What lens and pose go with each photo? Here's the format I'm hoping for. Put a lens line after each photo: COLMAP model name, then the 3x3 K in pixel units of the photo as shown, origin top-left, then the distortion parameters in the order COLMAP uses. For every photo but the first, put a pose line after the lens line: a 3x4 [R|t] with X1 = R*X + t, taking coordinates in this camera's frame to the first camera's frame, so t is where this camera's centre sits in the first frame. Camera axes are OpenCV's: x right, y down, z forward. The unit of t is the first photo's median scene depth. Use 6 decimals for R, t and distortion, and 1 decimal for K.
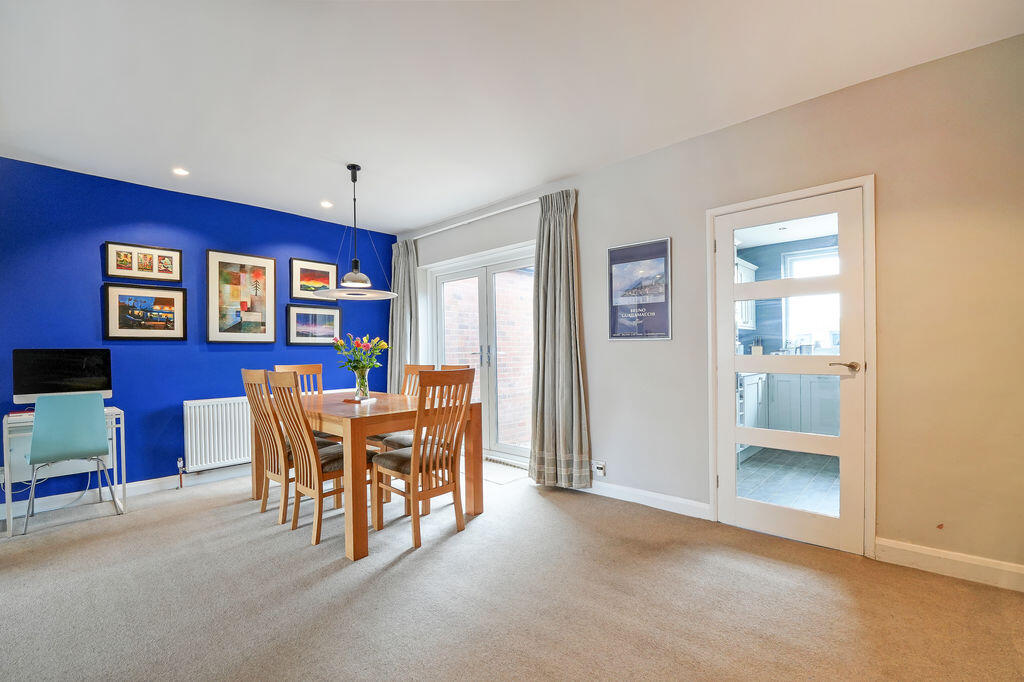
lens RADIAL K [[459.4, 0, 484.1], [0, 459.4, 354.2], [0, 0, 1]] dist [-0.000026, 0.000008]
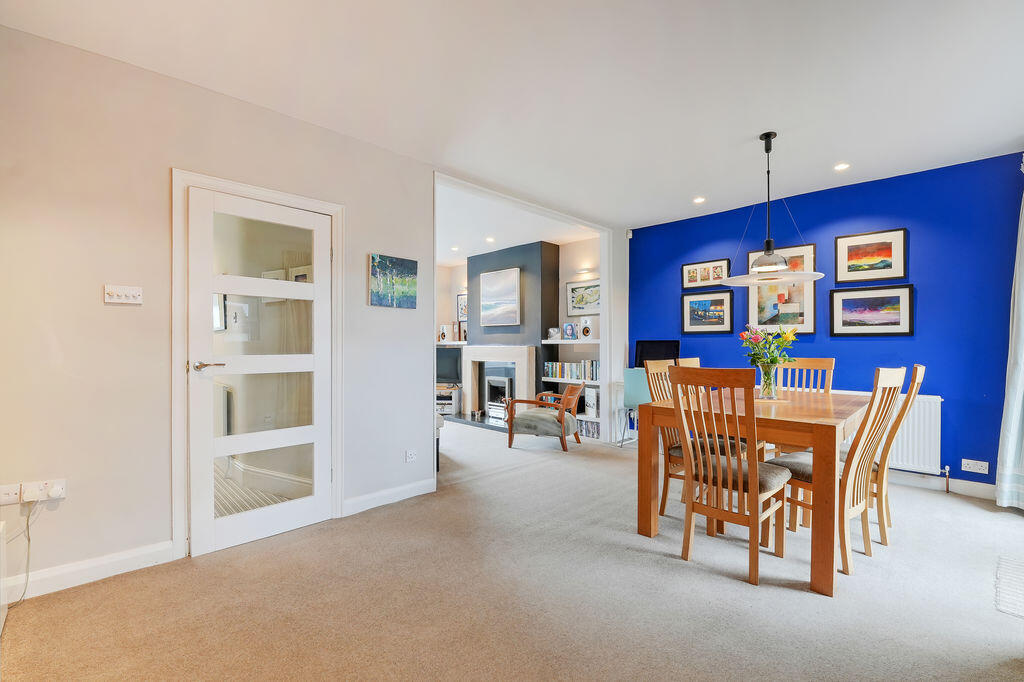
lens RADIAL K [[434.3, 0, 512.0], [0, 434.3, 341.0], [0, 0, 1]] dist [-0.011060, -0.000161]
pose [[-0.011973, 0.003638, -0.999922, 0.475993], [-0.009562, 0.999947, 0.003752, -0.008604], [0.999883, 0.009606, -0.011938, 0.444614]]
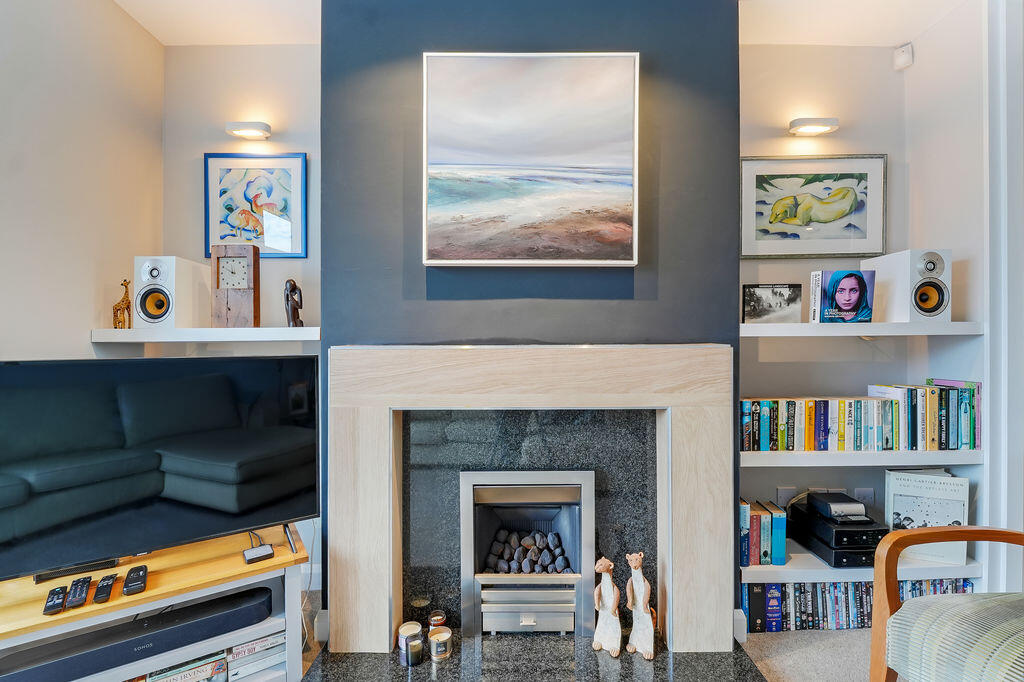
lens RADIAL K [[434.3, 0, 512.0], [0, 434.3, 341.0], [0, 0, 1]] dist [-0.011060, -0.000161]
pose [[0.711860, 0.006112, -0.702295, -0.894746], [-0.010457, 0.999944, -0.001897, 0.012911], [0.702243, 0.008694, 0.711884, 0.062426]]
